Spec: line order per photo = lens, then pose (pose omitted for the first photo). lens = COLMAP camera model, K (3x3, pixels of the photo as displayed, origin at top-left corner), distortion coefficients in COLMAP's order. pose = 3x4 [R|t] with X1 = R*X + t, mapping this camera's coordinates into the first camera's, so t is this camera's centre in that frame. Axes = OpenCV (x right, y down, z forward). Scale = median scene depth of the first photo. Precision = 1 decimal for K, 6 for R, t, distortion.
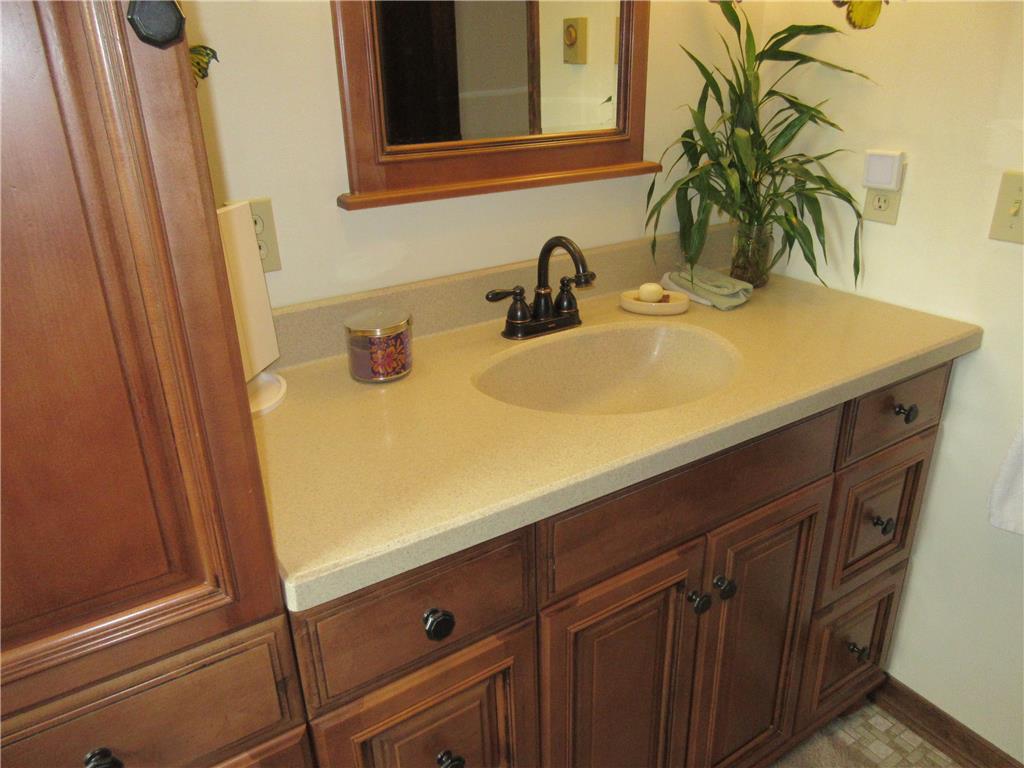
lens RADIAL K [[766.7, 0, 515.2], [0, 766.7, 388.8], [0, 0, 1]] dist [0.007814, -0.010225]
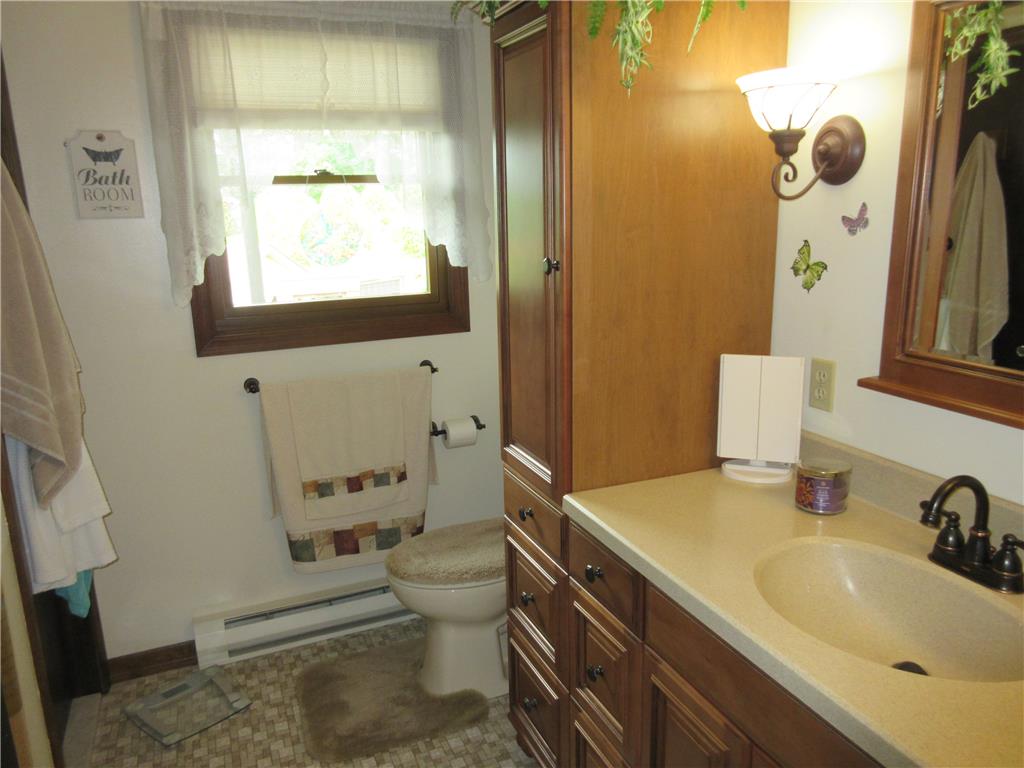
lens RADIAL K [[766.7, 0, 513.5], [0, 766.7, 384.5], [0, 0, 1]] dist [0.007814, -0.010225]
pose [[-0.169417, 0.256066, -0.951698, 1.039149], [-0.367965, 0.879391, 0.302114, -0.384719], [0.914275, 0.401375, -0.054760, 0.500392]]
